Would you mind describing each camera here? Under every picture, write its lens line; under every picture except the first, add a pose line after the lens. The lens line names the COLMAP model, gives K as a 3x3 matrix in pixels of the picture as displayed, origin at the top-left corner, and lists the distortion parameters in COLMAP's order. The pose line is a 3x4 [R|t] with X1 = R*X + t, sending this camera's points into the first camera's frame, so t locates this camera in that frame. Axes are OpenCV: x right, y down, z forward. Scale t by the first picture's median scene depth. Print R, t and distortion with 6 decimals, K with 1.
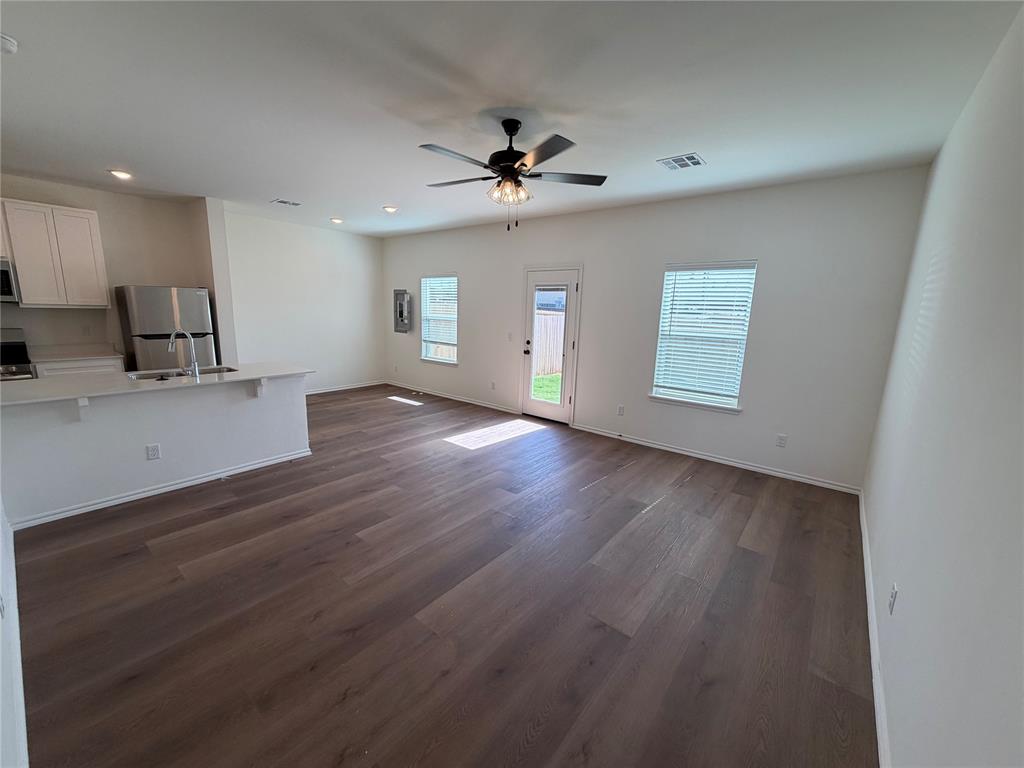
lens RADIAL K [[408.0, 0, 509.2], [0, 408.0, 386.7], [0, 0, 1]] dist [-0.001564, 0.001221]
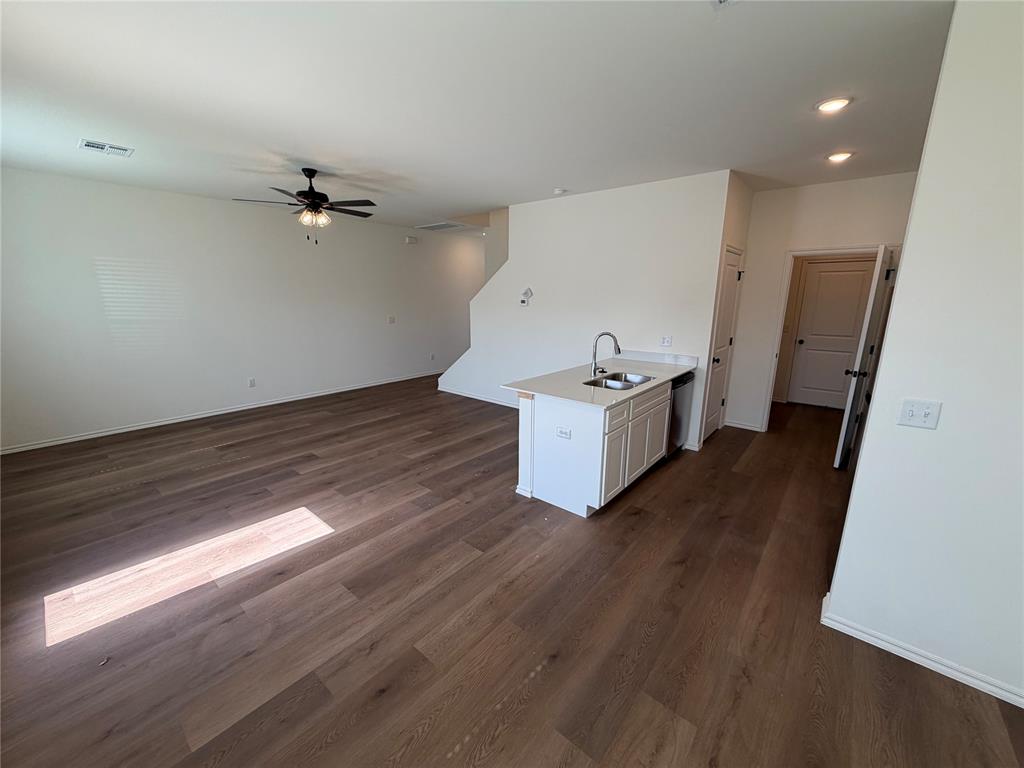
lens RADIAL K [[408.0, 0, 505.8], [0, 408.0, 393.8], [0, 0, 1]] dist [-0.001564, 0.001221]
pose [[-0.999006, -0.043123, 0.011271, -0.514451], [-0.034301, 0.905288, 0.423412, -0.386450], [-0.028463, 0.422604, -0.905867, 1.821342]]
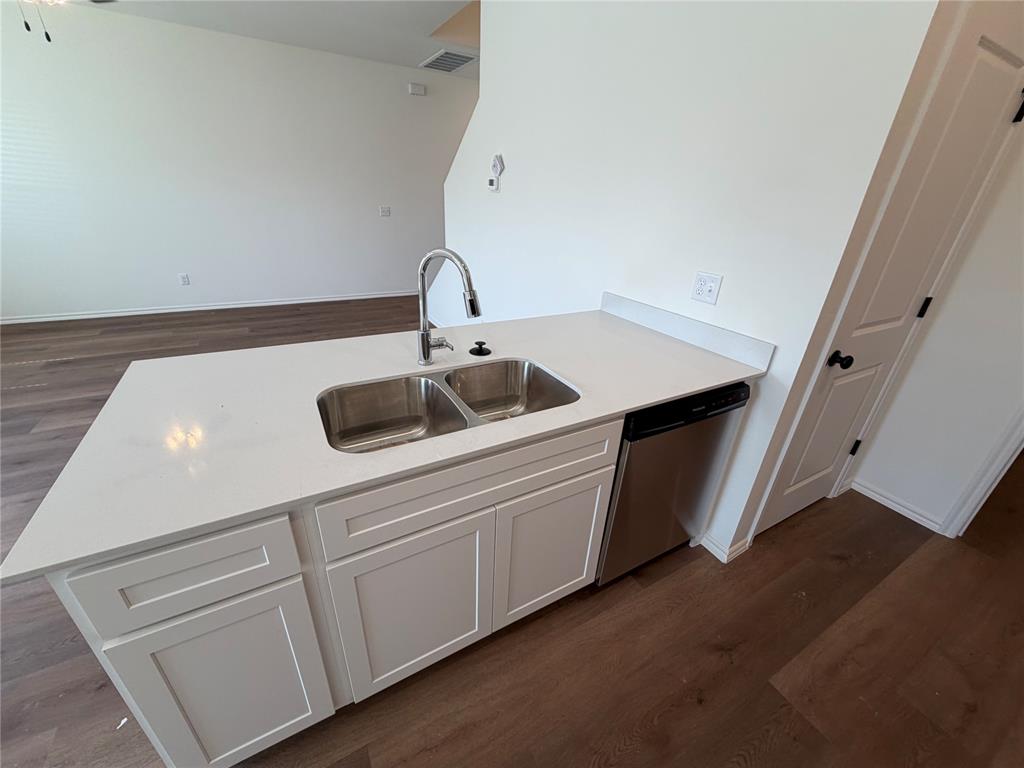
lens RADIAL K [[408.0, 0, 513.5], [0, 408.0, 385.3], [0, 0, 1]] dist [-0.001564, 0.001221]
pose [[-0.926388, -0.230561, 0.297736, -0.901948], [-0.009217, 0.804298, 0.594154, -0.233994], [-0.376457, 0.547673, -0.747218, 1.188699]]
